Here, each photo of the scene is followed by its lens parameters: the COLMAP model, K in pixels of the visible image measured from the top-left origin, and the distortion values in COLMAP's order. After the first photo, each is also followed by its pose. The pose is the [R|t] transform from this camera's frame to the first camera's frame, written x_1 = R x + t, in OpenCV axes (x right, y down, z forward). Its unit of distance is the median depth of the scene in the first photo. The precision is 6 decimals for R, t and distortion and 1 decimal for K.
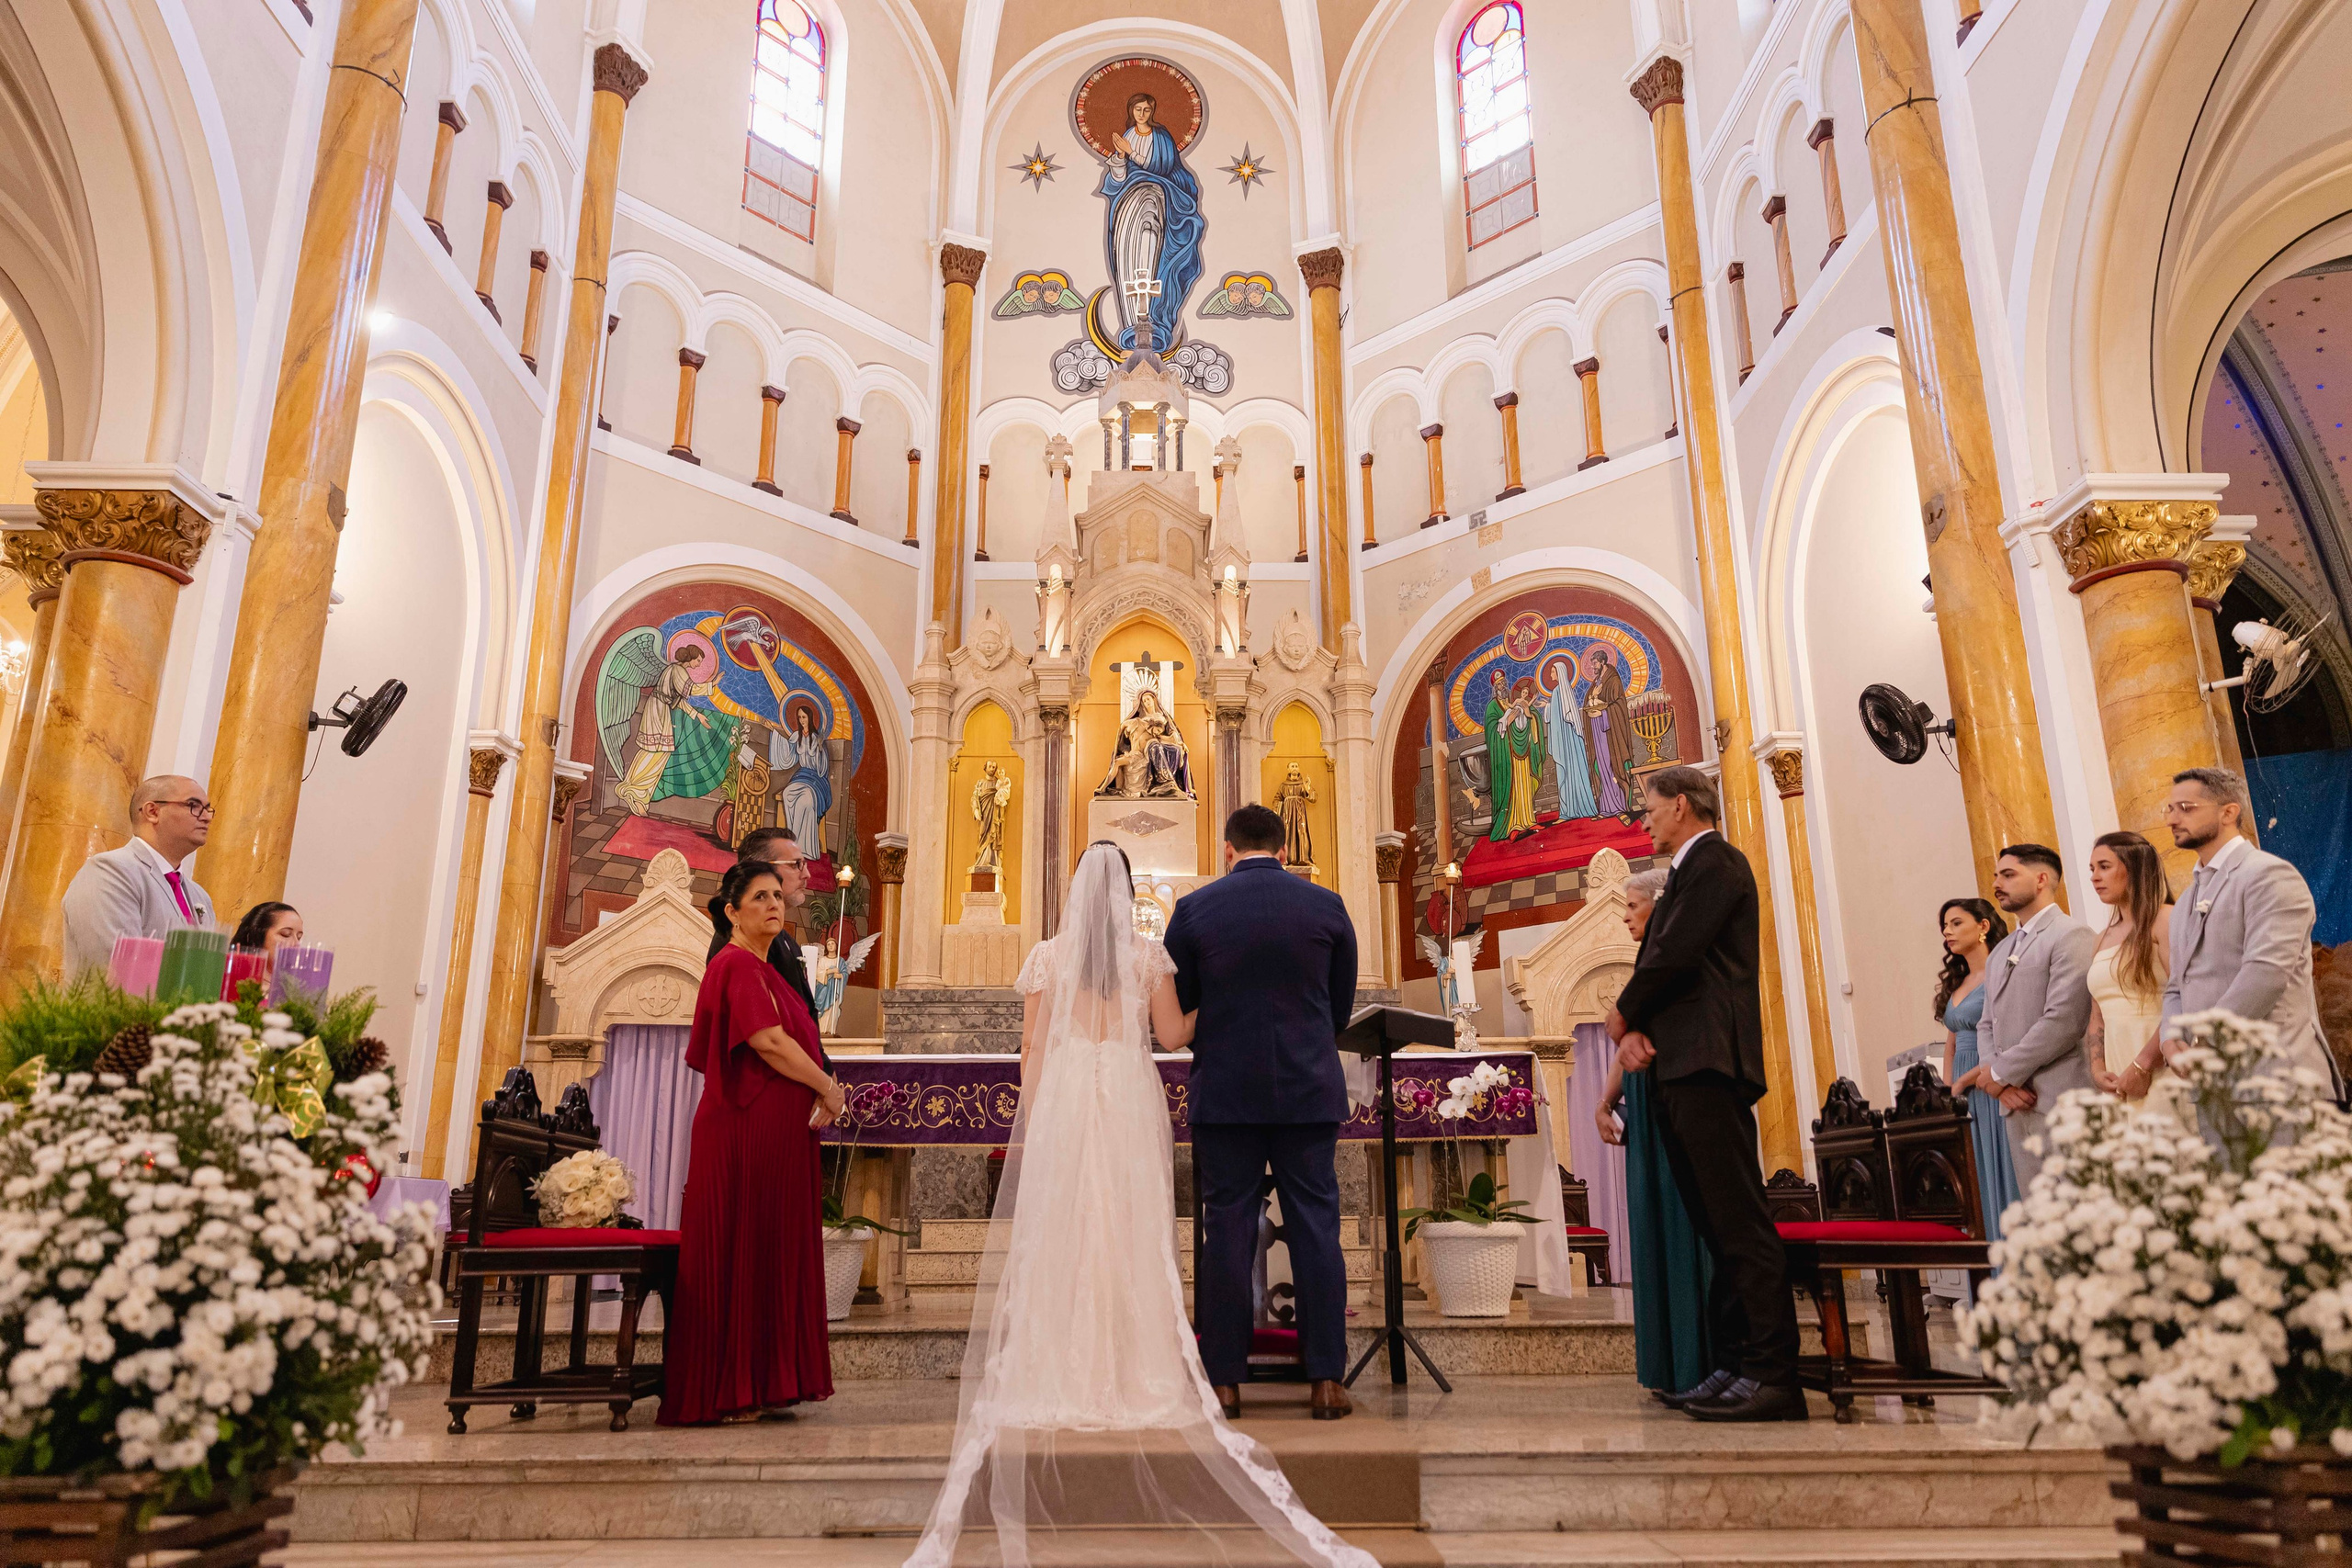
lens RADIAL K [[1551.4, 0, 1176.0], [0, 1551.4, 784.0], [0, 0, 1]] dist [0.006992, -0.000028]
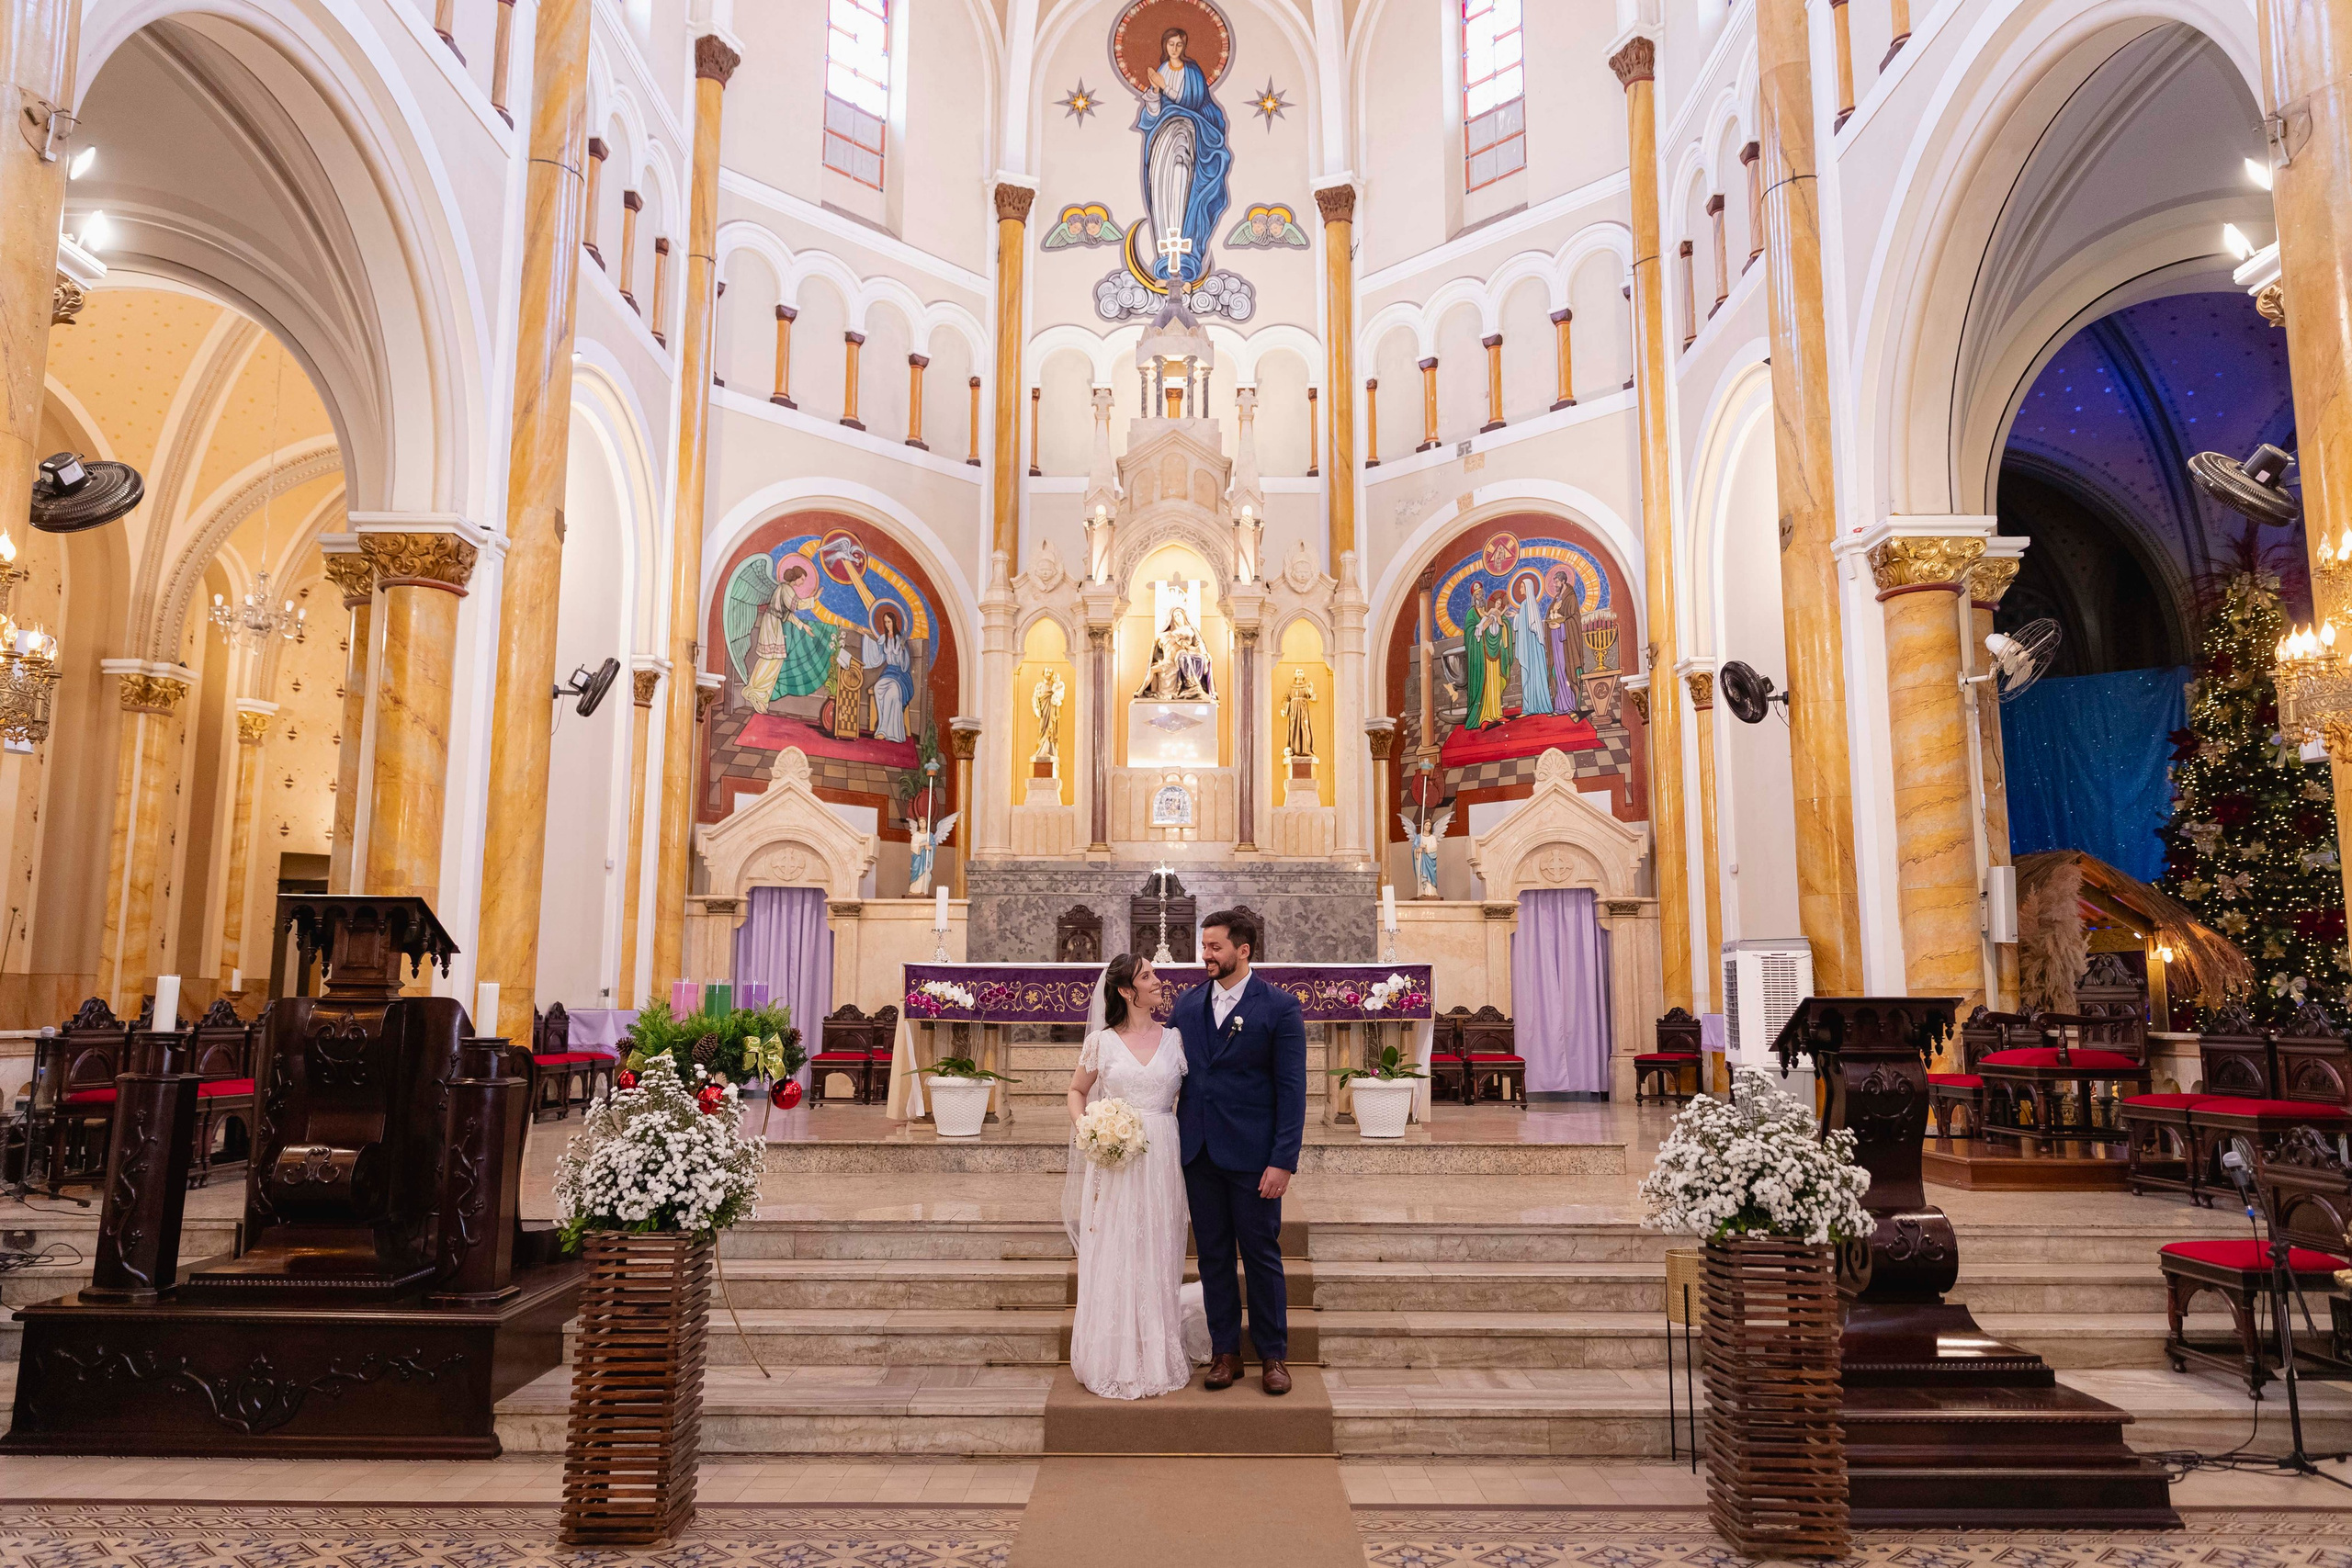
lens RADIAL K [[1551.4, 0, 1176.0], [0, 1551.4, 784.0], [0, 0, 1]] dist [0.006992, -0.000028]
pose [[0.999728, 0.004633, -0.022854, 0.008287], [-0.001436, 0.990433, 0.137988, -0.090685], [0.023274, -0.137917, 0.990170, -0.202871]]
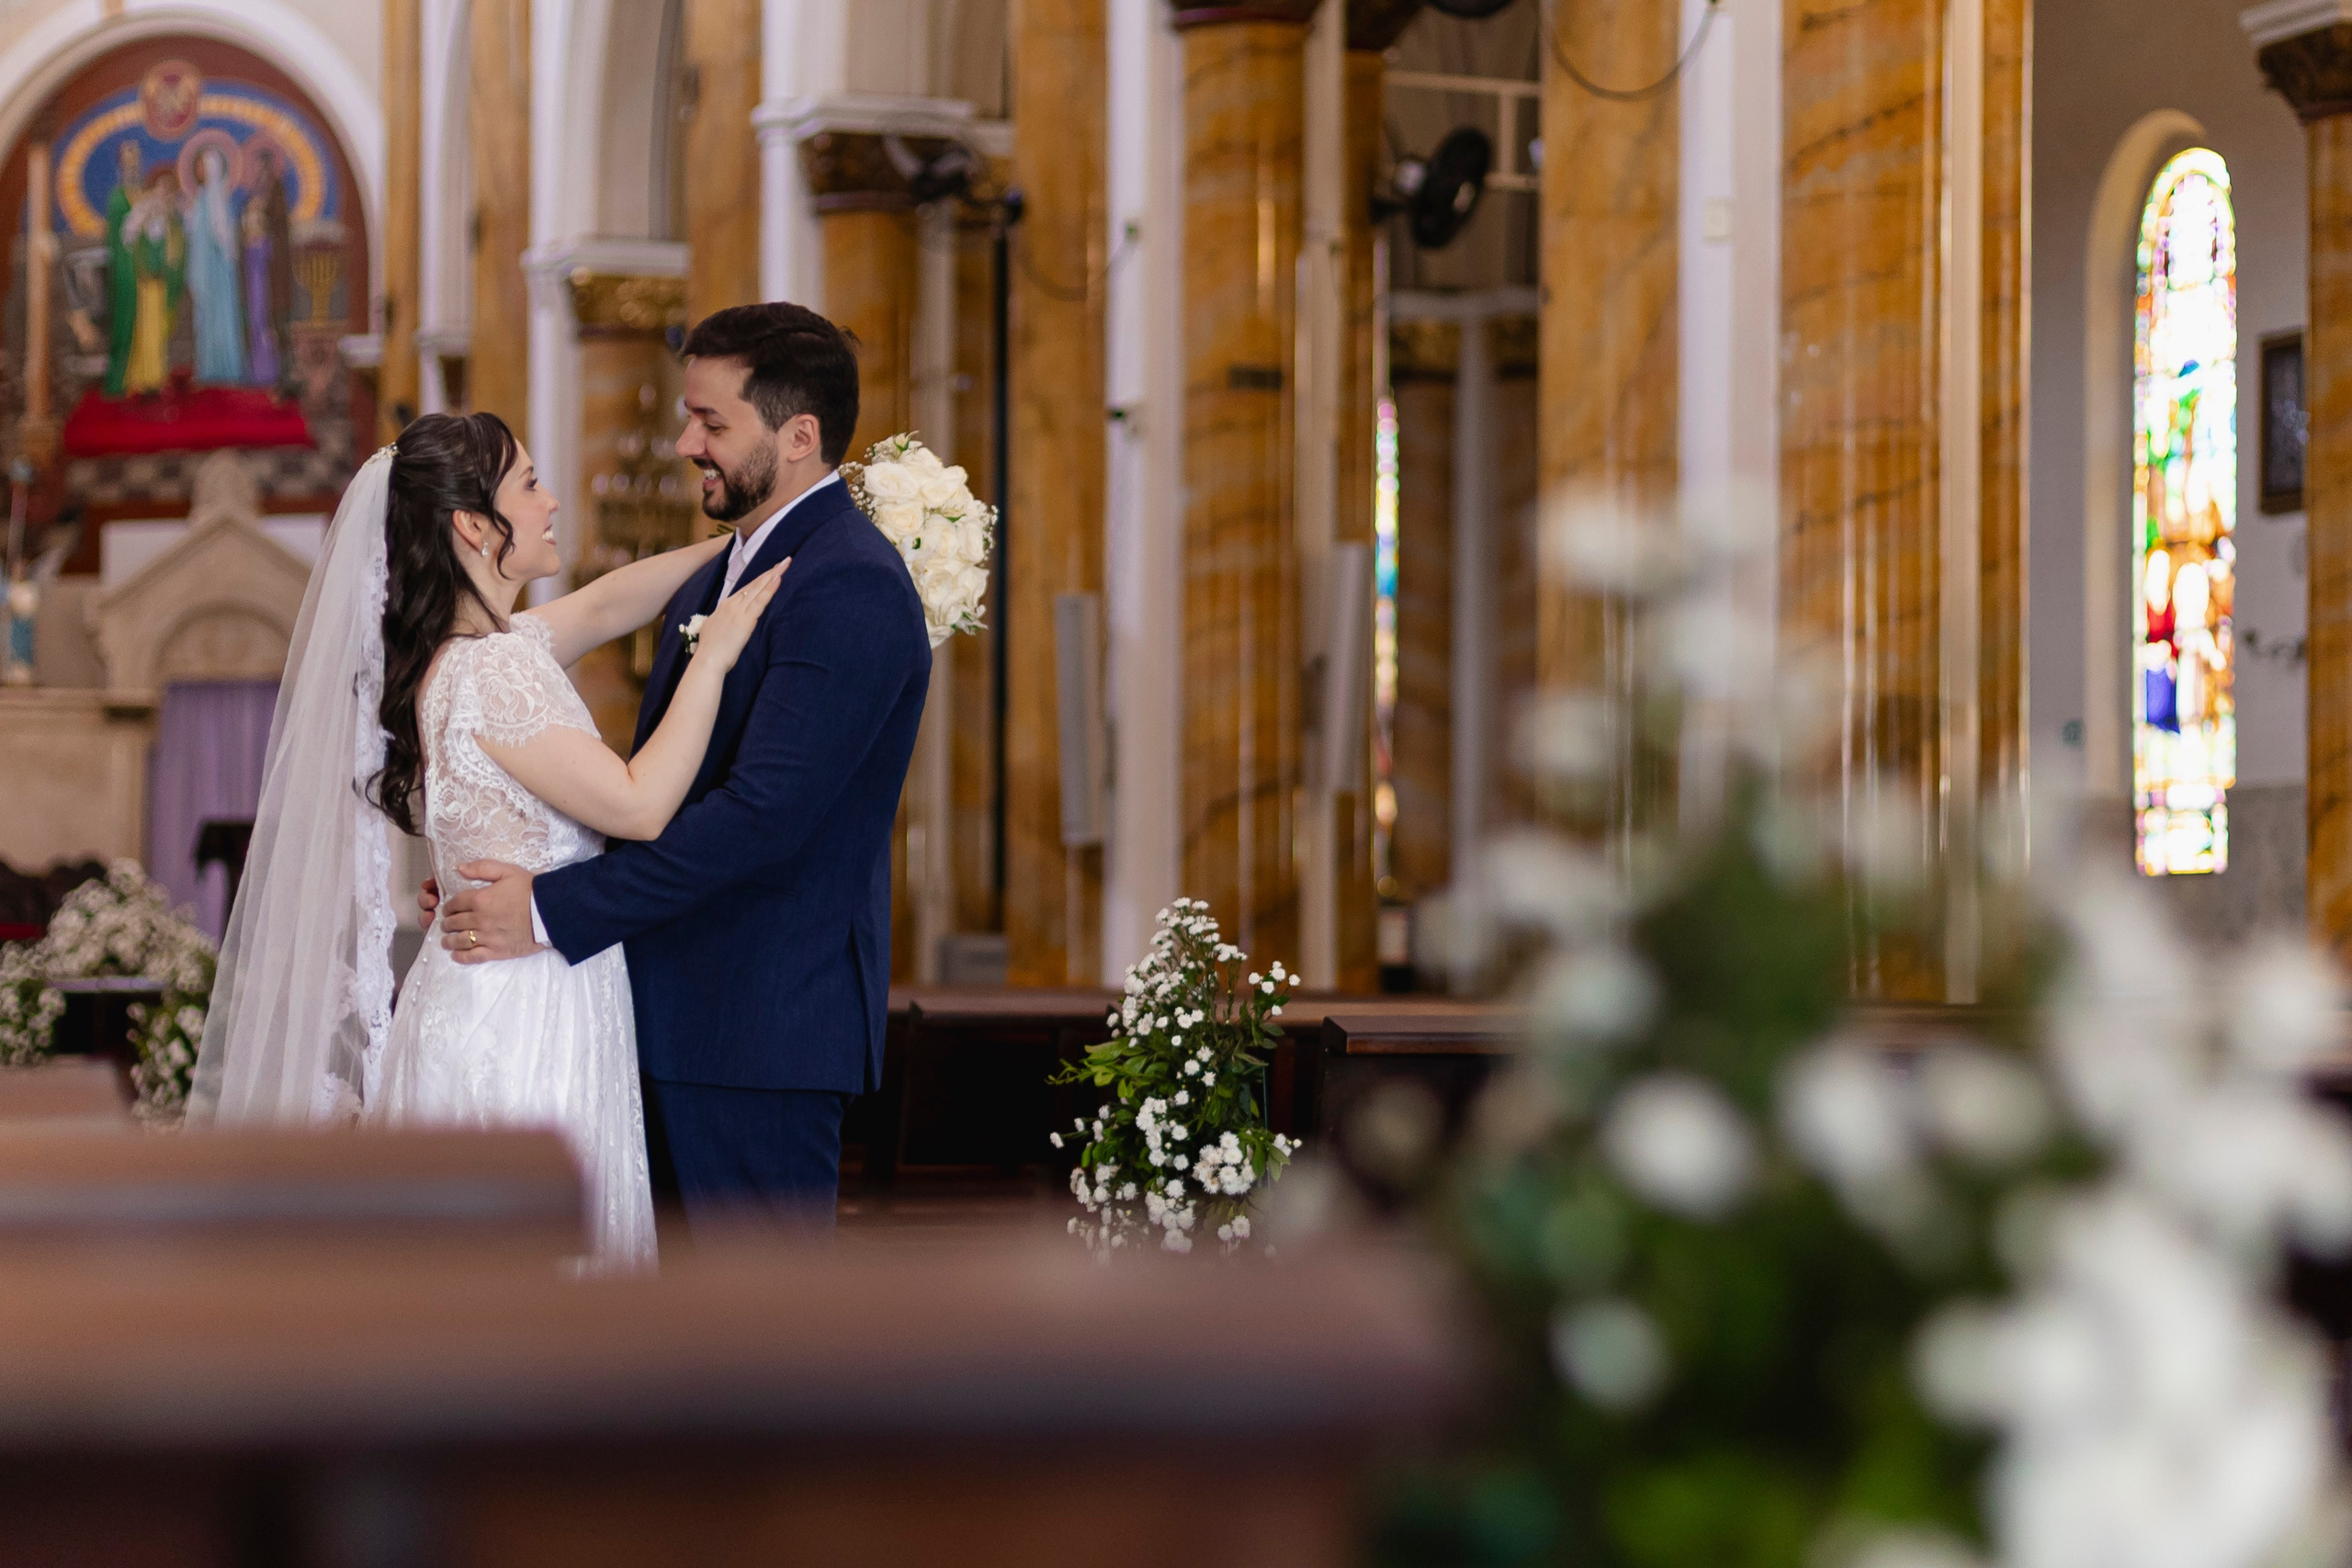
lens RADIAL K [[5401.0, 0, 1176.0], [0, 5401.0, 784.0], [0, 0, 1]] dist [0.096099, 0.249261]
pose [[0.954517, 0.019792, 0.297498, -0.062879], [-0.092572, 0.968156, 0.232605, -0.430713], [-0.283420, -0.249566, 0.925954, -1.524257]]
